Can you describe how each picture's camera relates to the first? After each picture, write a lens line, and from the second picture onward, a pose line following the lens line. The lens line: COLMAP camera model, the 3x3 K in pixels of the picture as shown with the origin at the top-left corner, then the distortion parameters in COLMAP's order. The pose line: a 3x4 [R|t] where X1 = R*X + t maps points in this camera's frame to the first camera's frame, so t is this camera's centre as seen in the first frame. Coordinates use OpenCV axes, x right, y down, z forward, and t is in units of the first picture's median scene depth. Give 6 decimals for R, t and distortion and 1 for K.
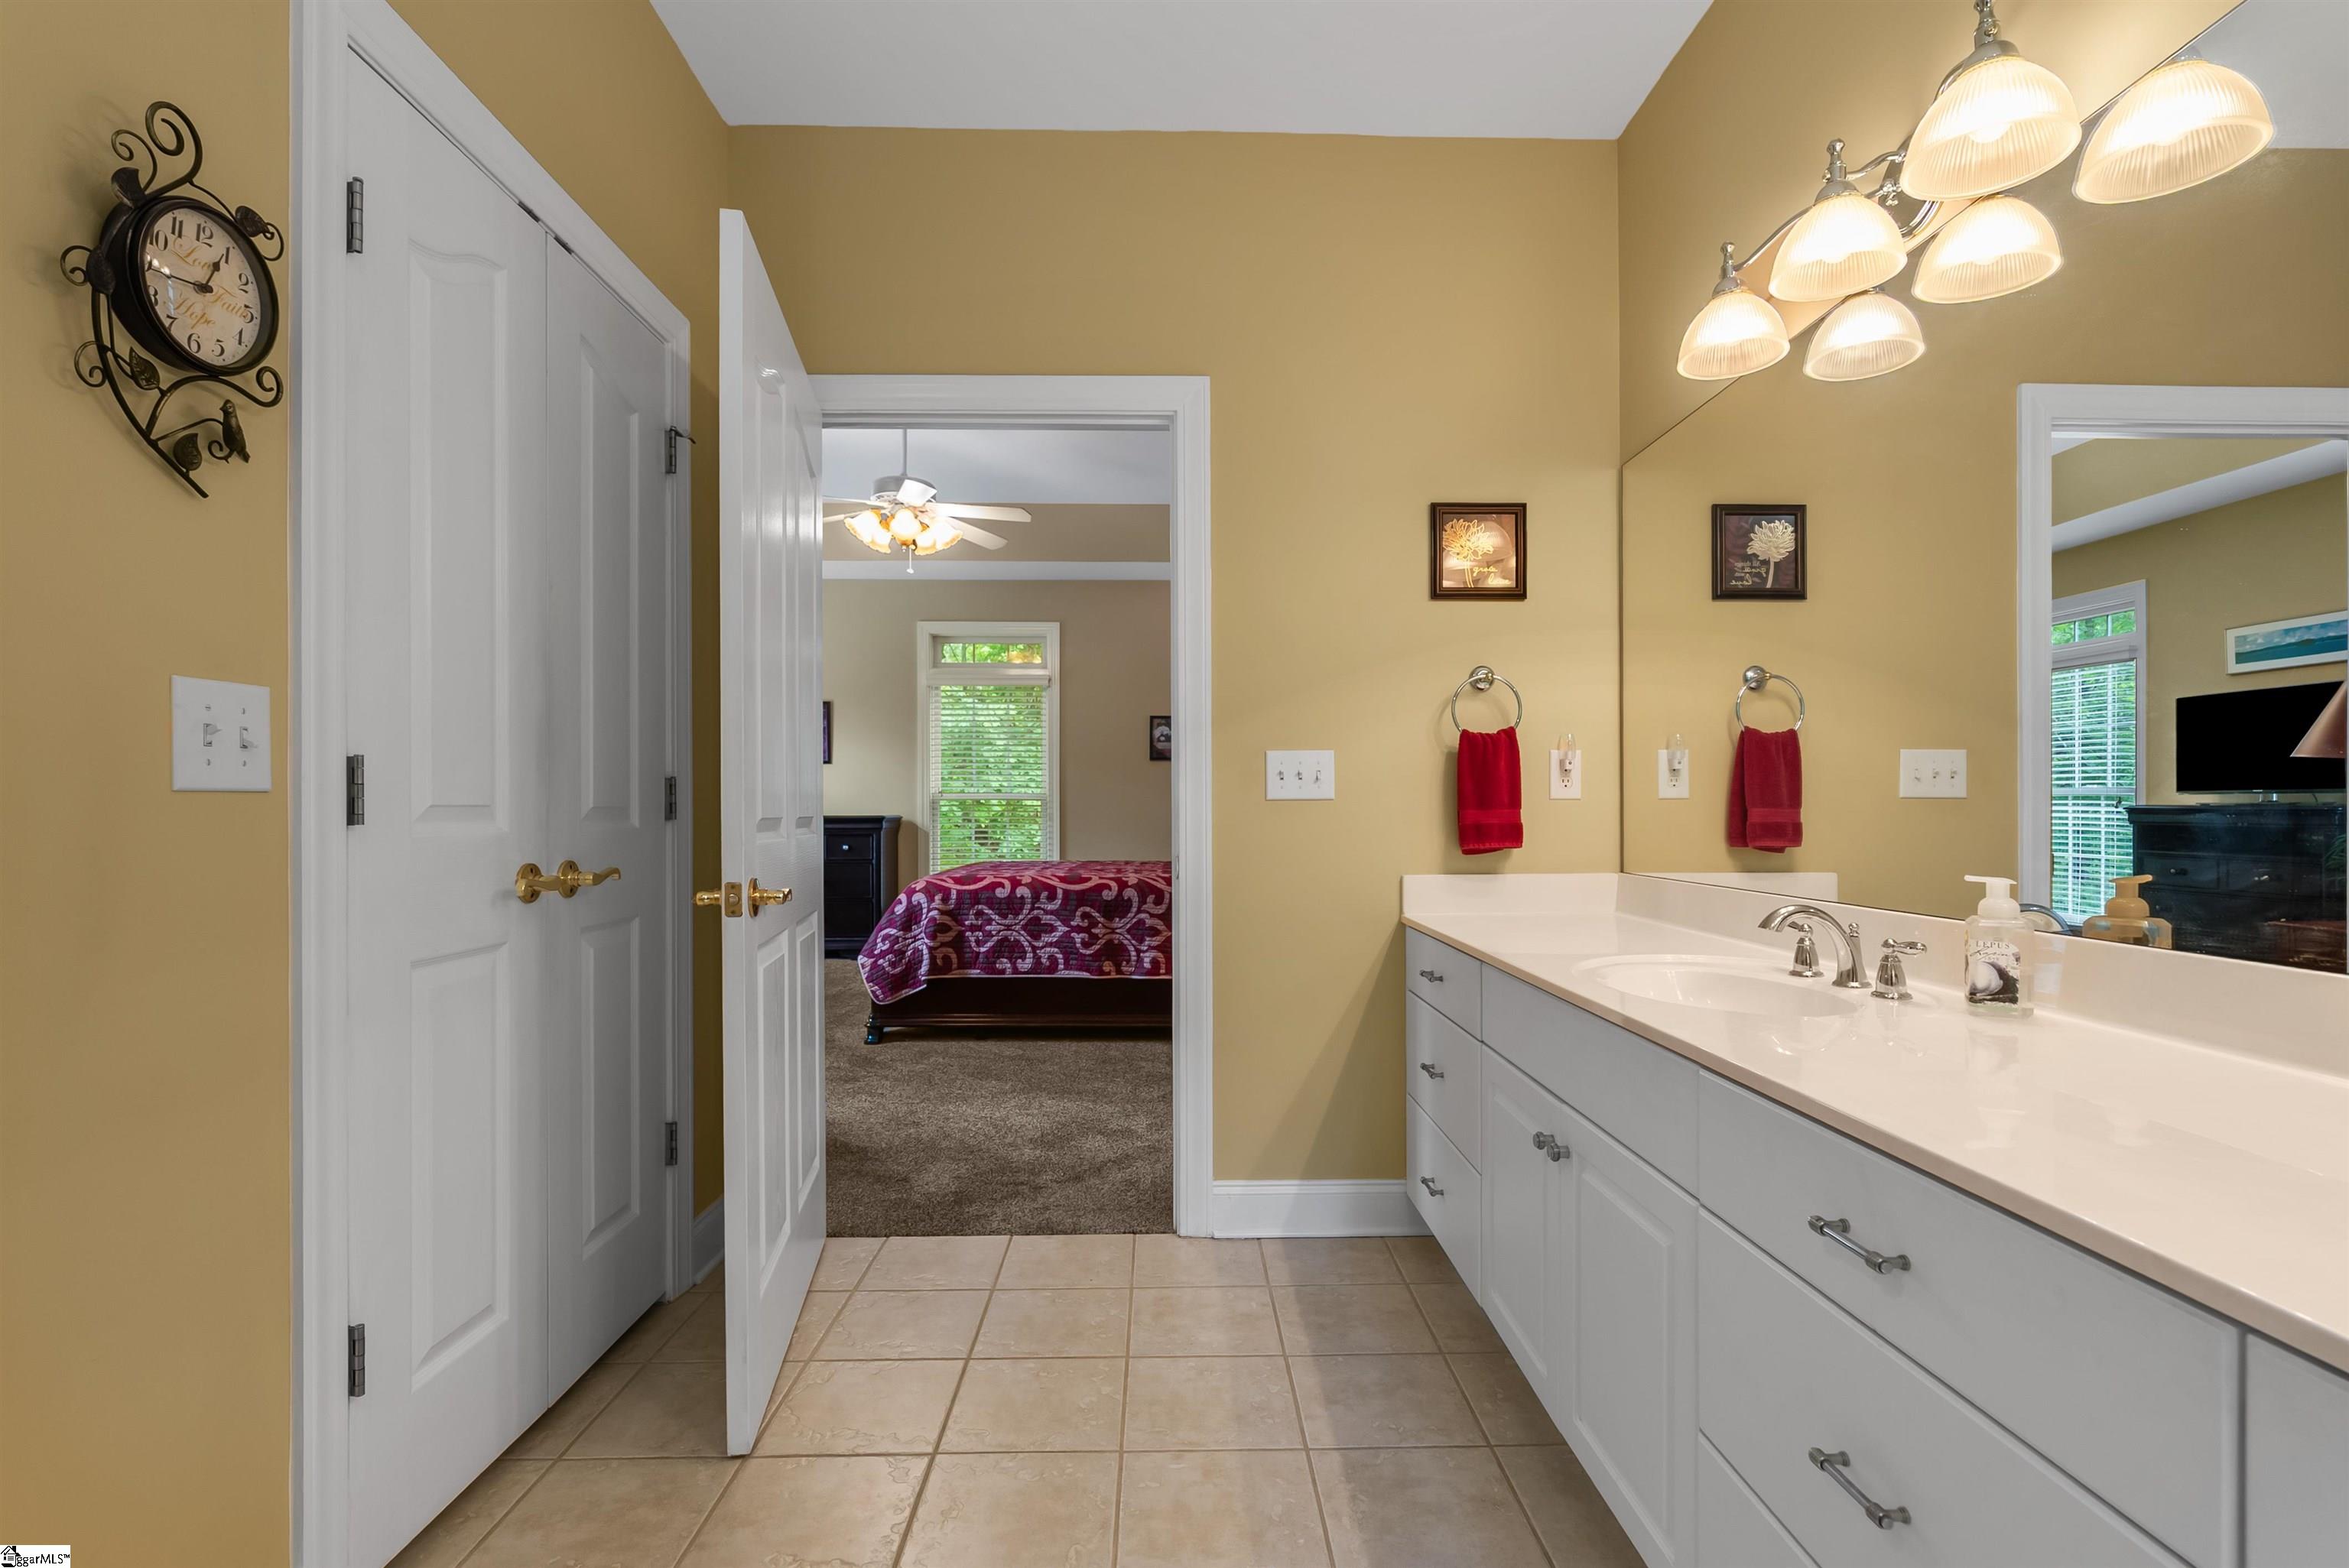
lens RADIAL K [[1060.1, 0, 1178.6], [0, 1060.1, 798.8], [0, 0, 1]] dist [-0.010752, 0.004247]
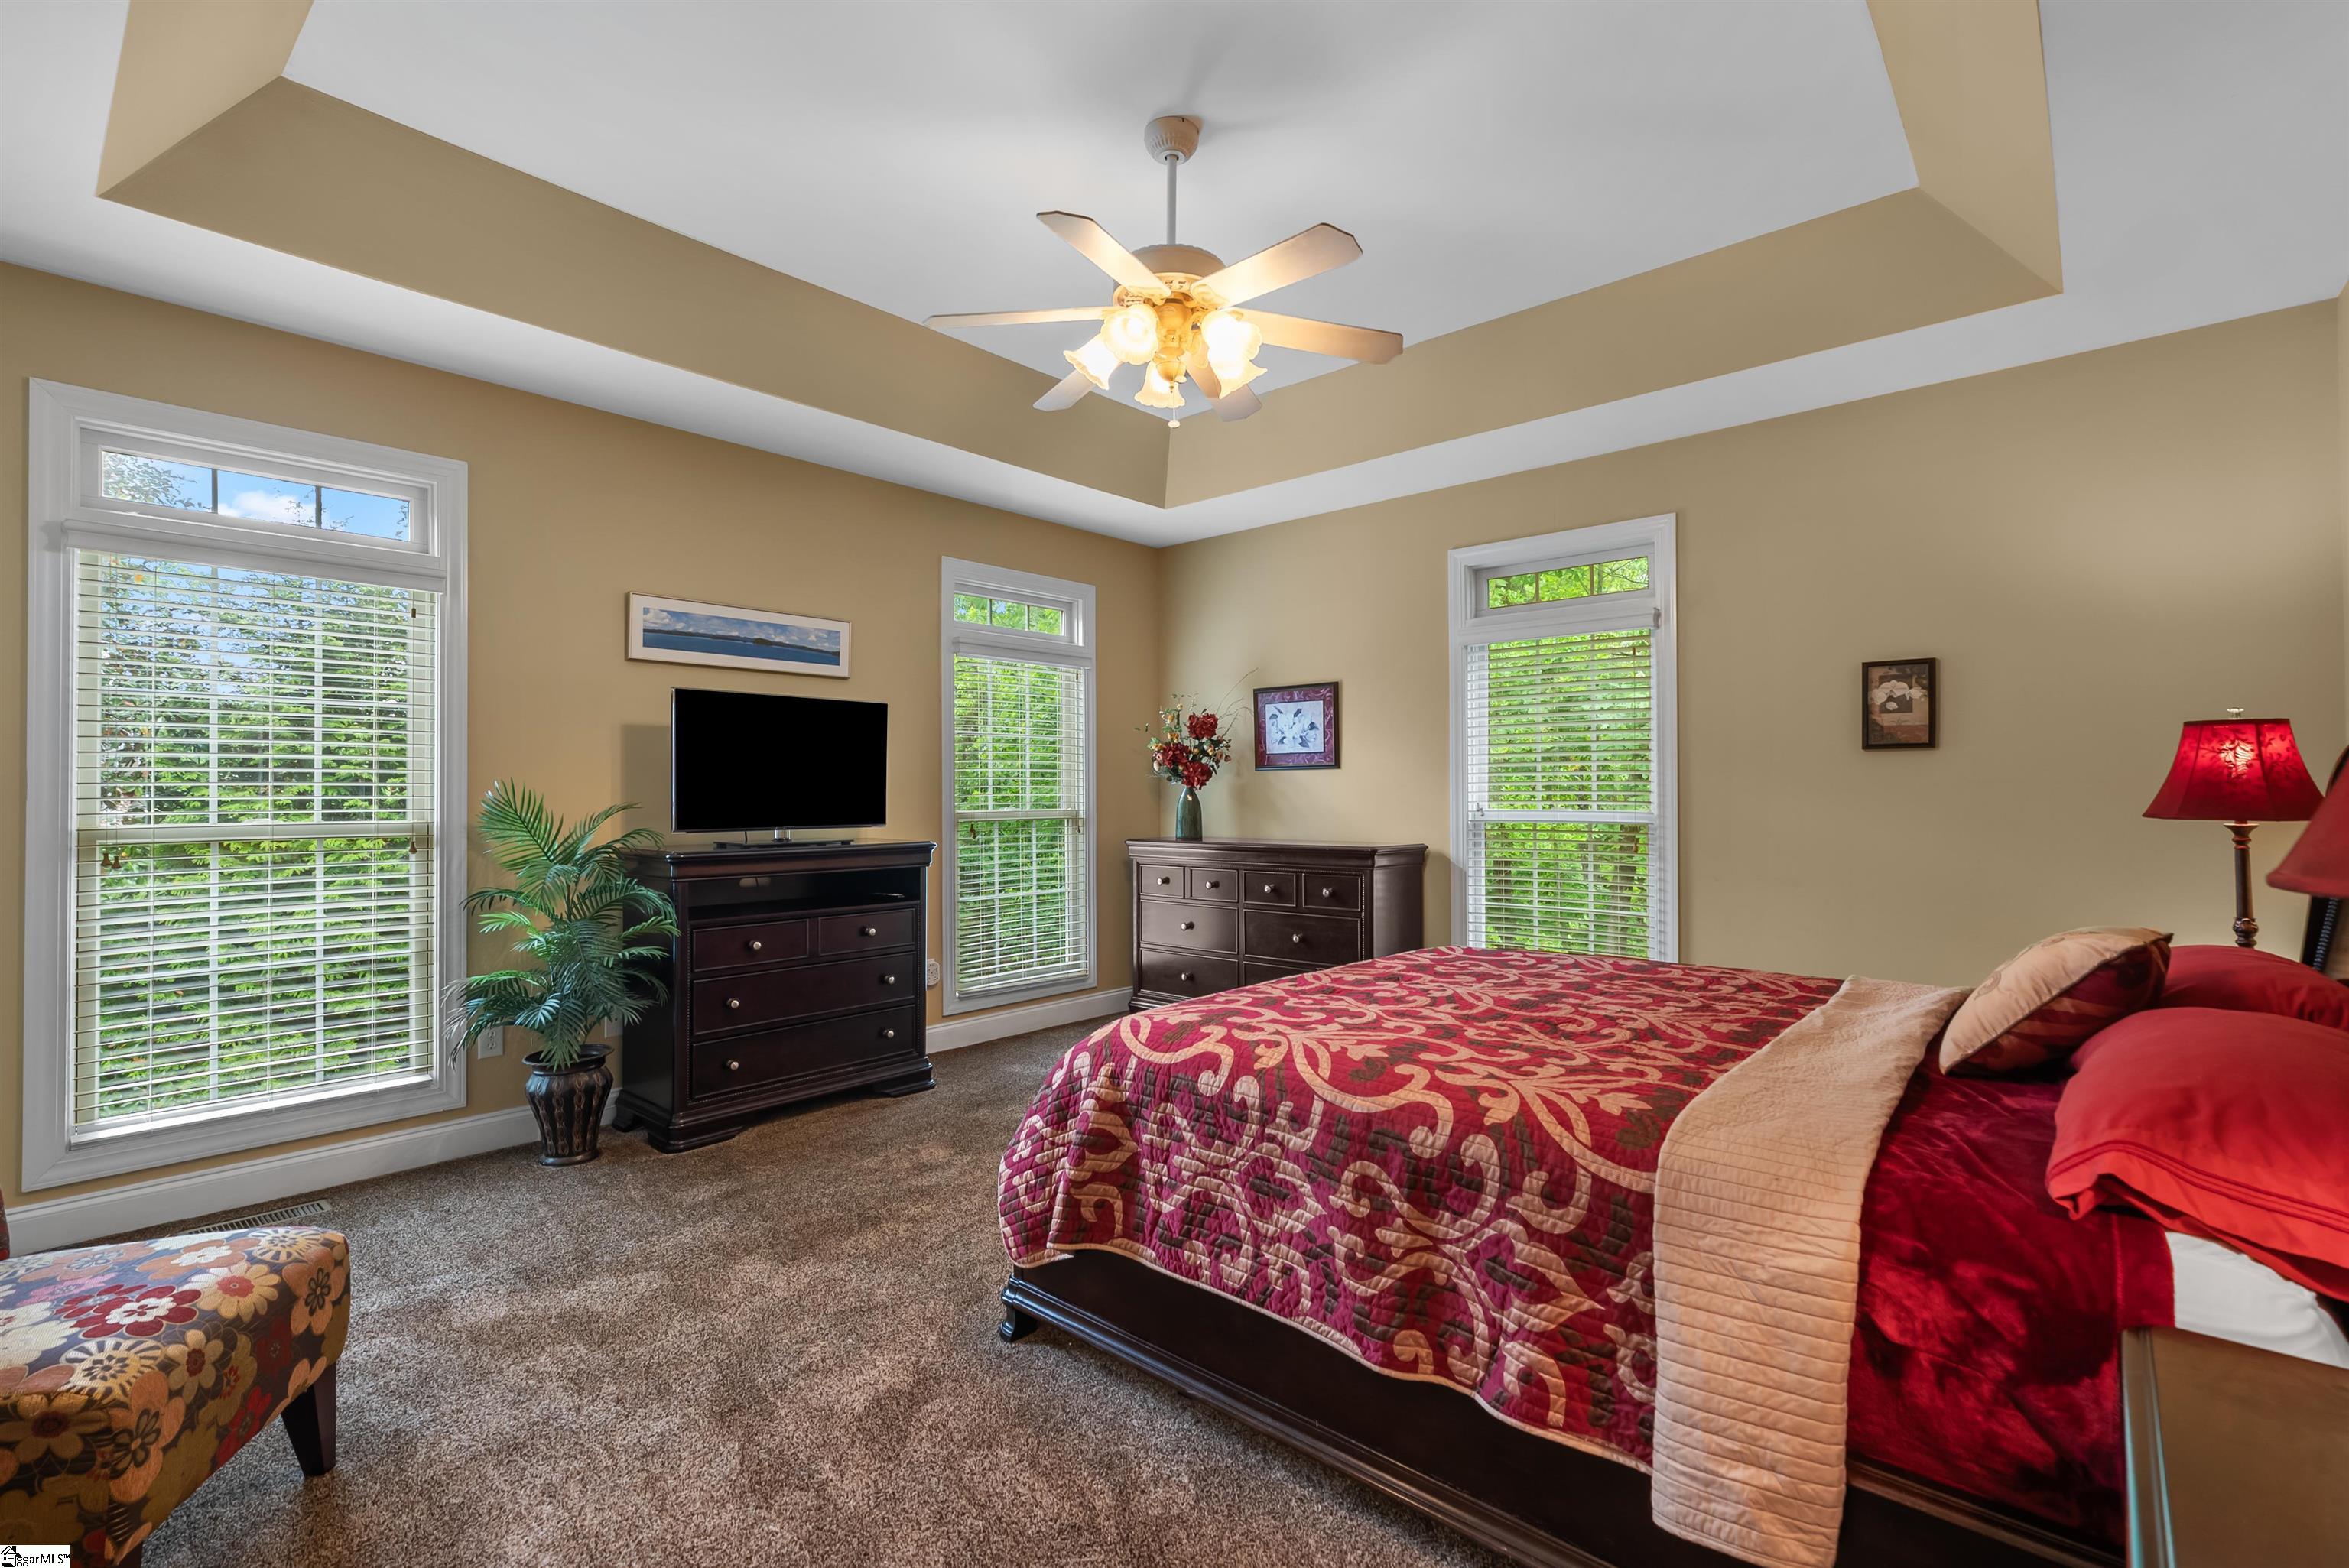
lens RADIAL K [[1060.1, 0, 1177.0], [0, 1060.1, 783.7], [0, 0, 1]] dist [-0.010752, 0.004247]
pose [[0.737770, -0.009690, -0.674983, 0.120440], [0.007930, 0.999952, -0.005687, -0.032992], [0.675006, -0.001157, 0.737811, 0.673967]]
